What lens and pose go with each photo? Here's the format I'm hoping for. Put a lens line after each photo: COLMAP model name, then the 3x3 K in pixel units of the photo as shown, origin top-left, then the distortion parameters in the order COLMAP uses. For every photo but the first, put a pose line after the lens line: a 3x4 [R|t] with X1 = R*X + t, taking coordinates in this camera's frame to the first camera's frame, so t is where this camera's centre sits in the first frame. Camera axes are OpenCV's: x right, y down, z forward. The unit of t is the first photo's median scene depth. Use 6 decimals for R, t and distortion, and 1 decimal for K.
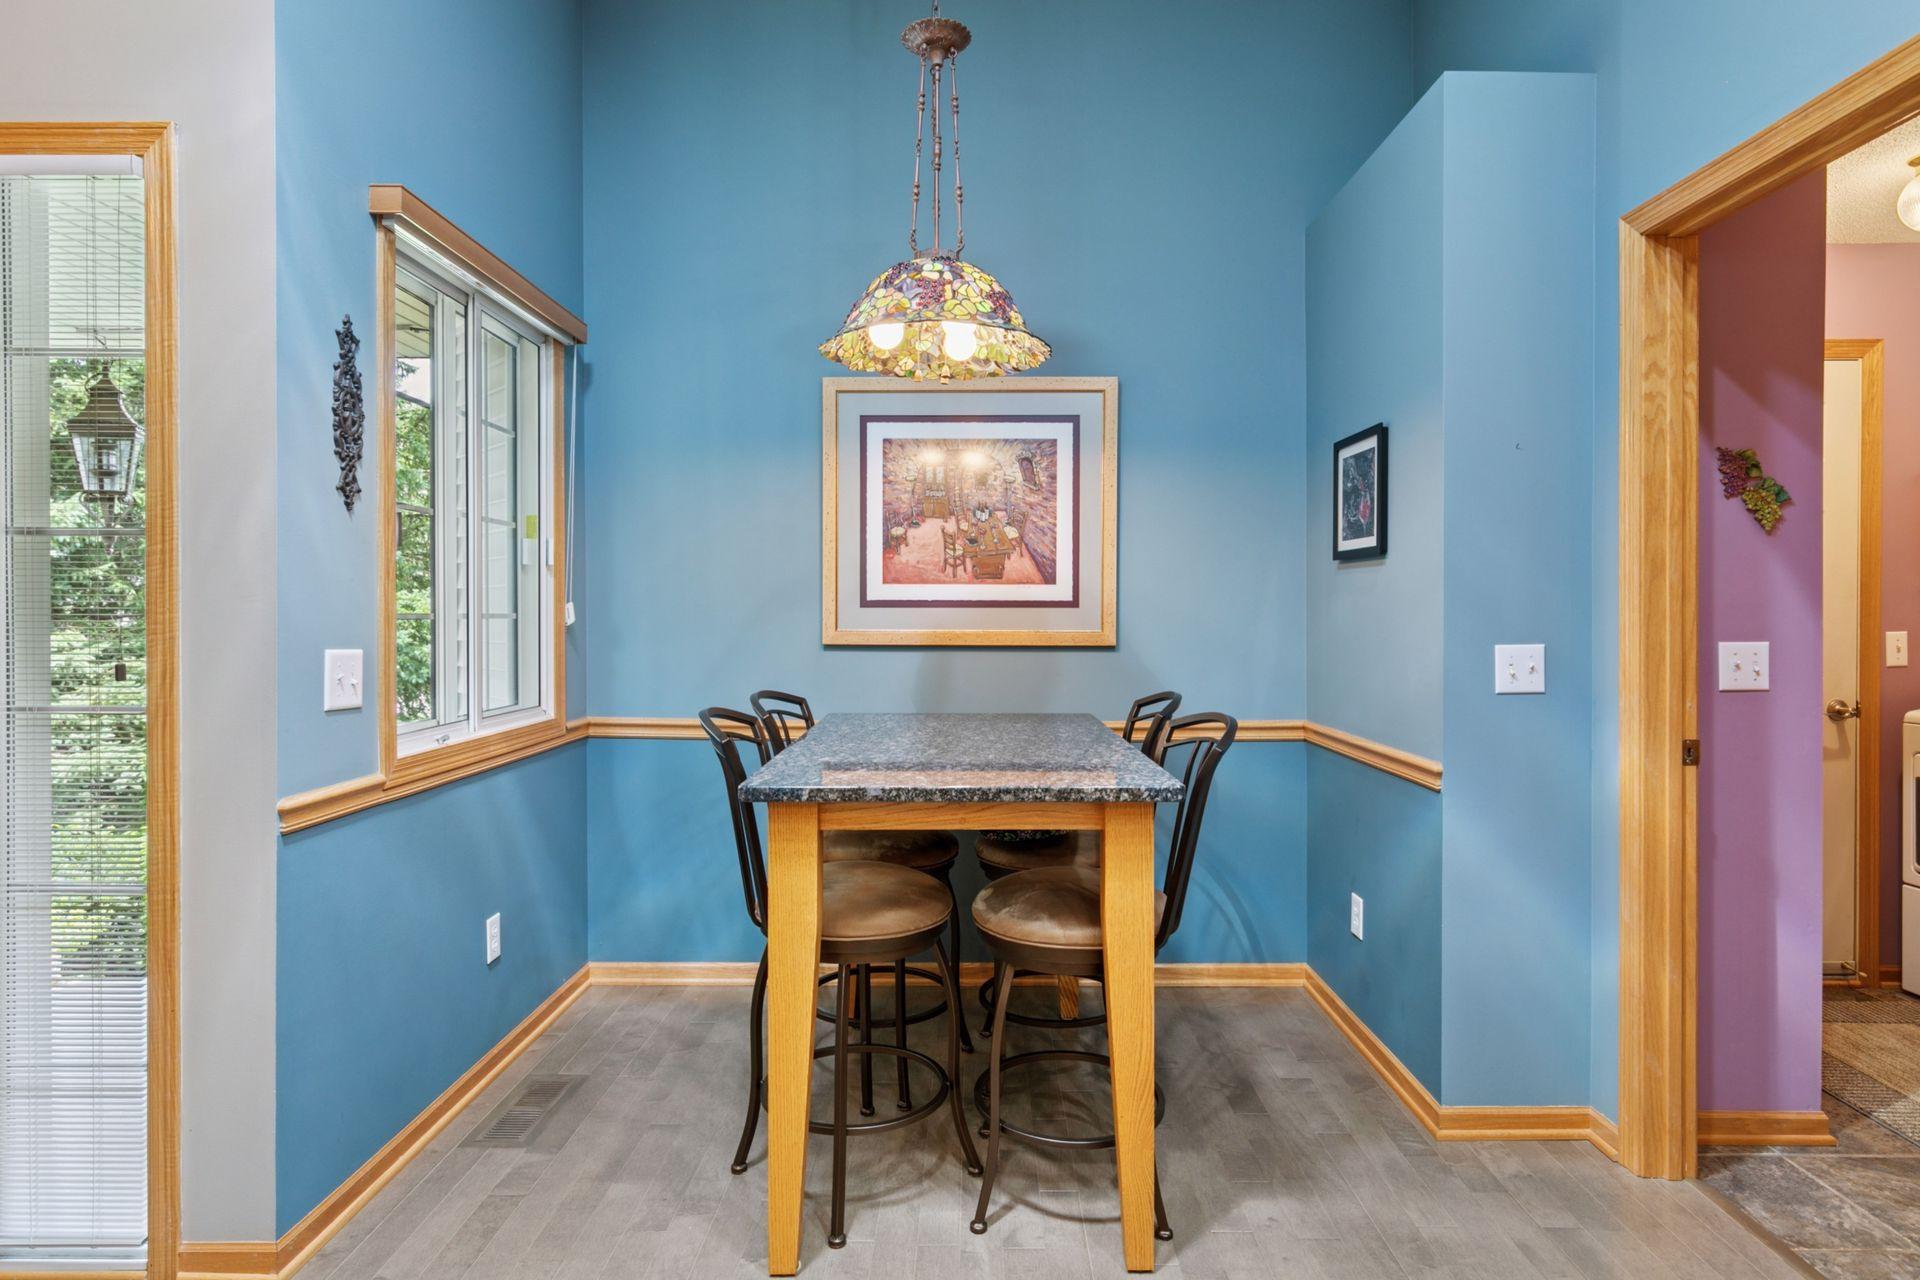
lens RADIAL K [[1052.3, 0, 955.5], [0, 1052.3, 622.3], [0, 0, 1]] dist [0.003773, 0.000197]
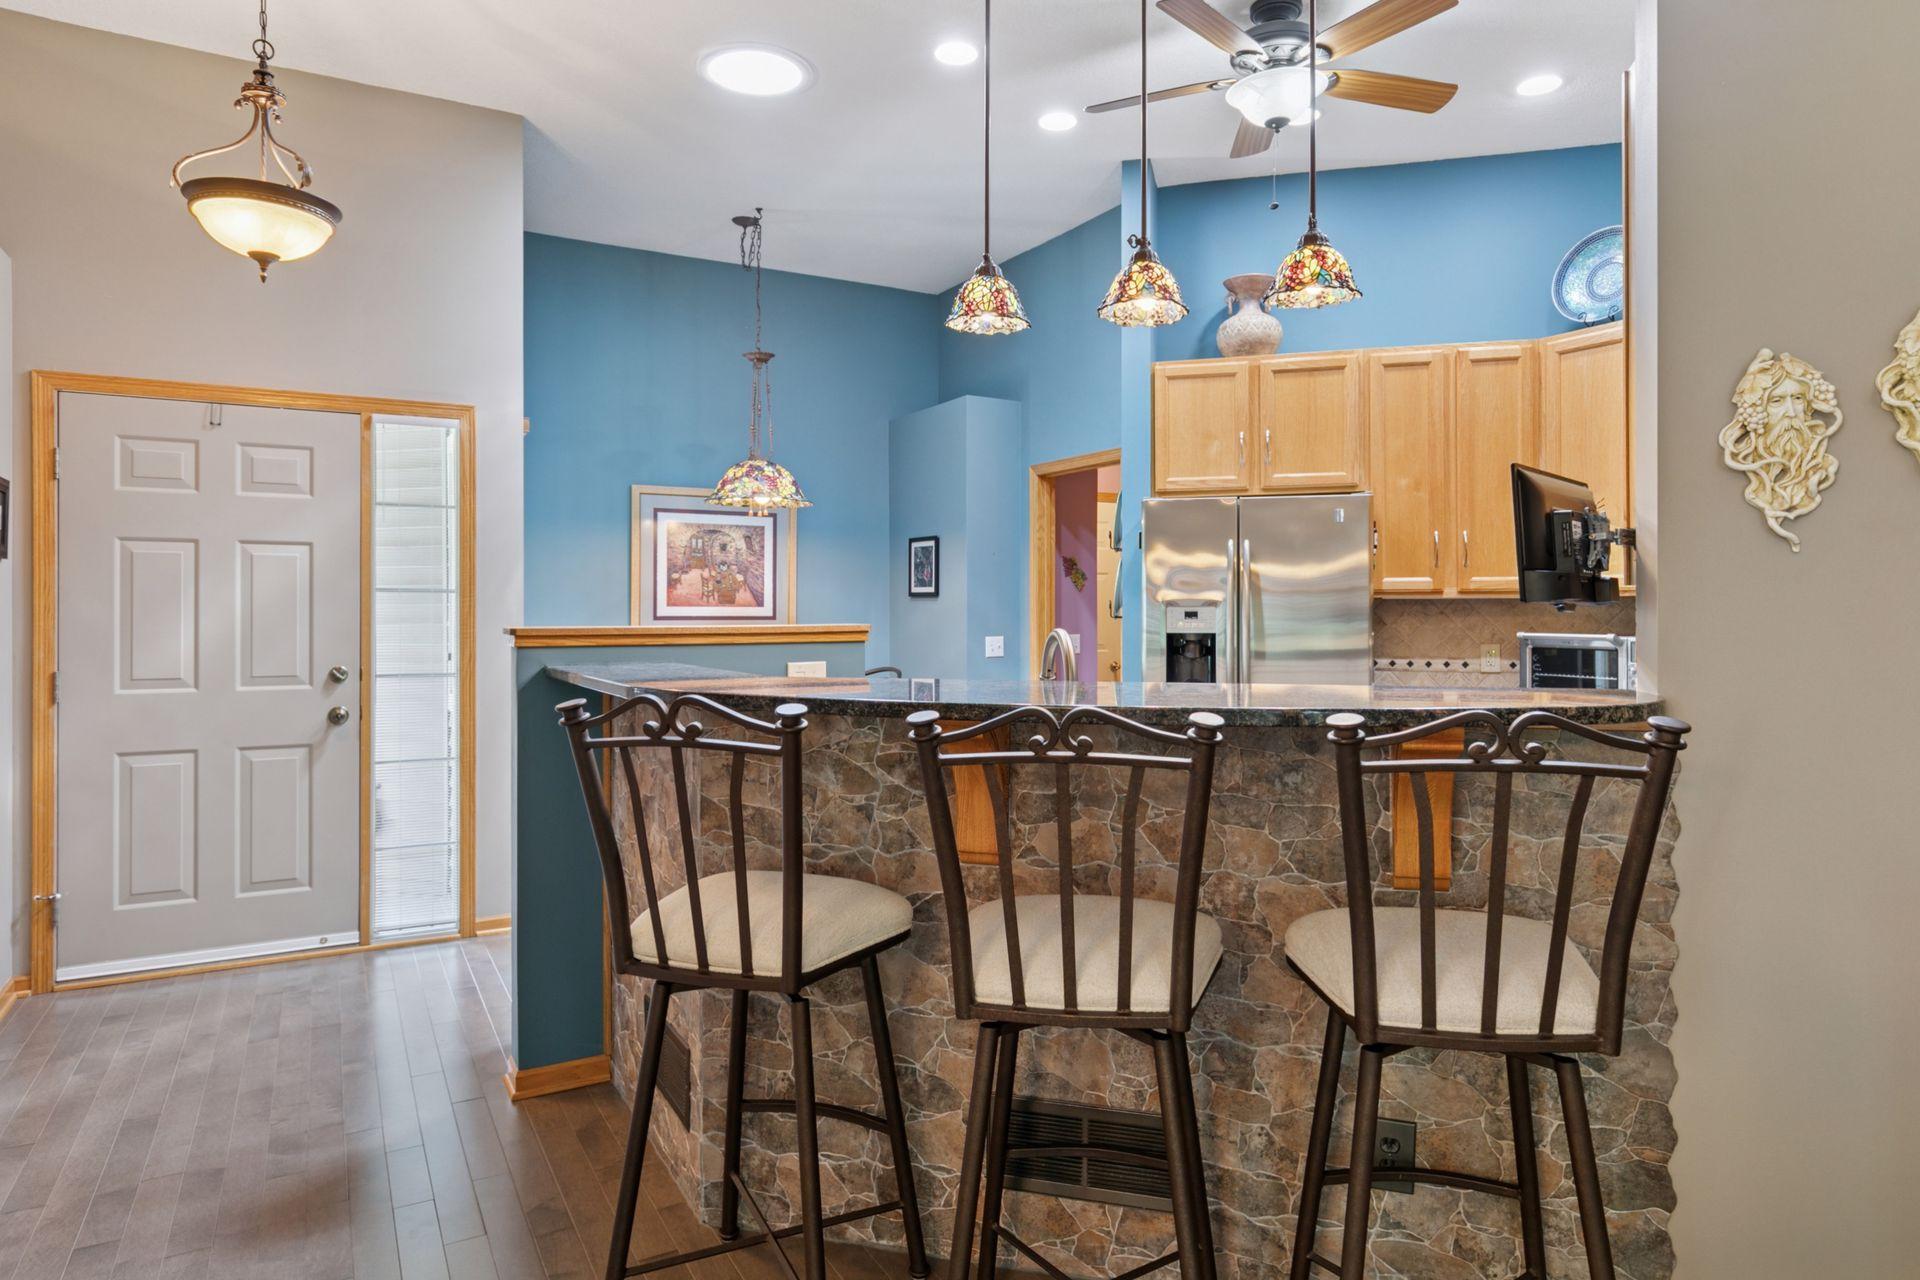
lens RADIAL K [[1052.3, 0, 959.1], [0, 1052.3, 630.9], [0, 0, 1]] dist [0.003773, 0.000197]
pose [[0.874122, -0.009608, 0.485611, -0.598653], [0.004884, 0.999928, 0.010993, -0.016141], [-0.485682, -0.007237, 0.874106, -0.902824]]
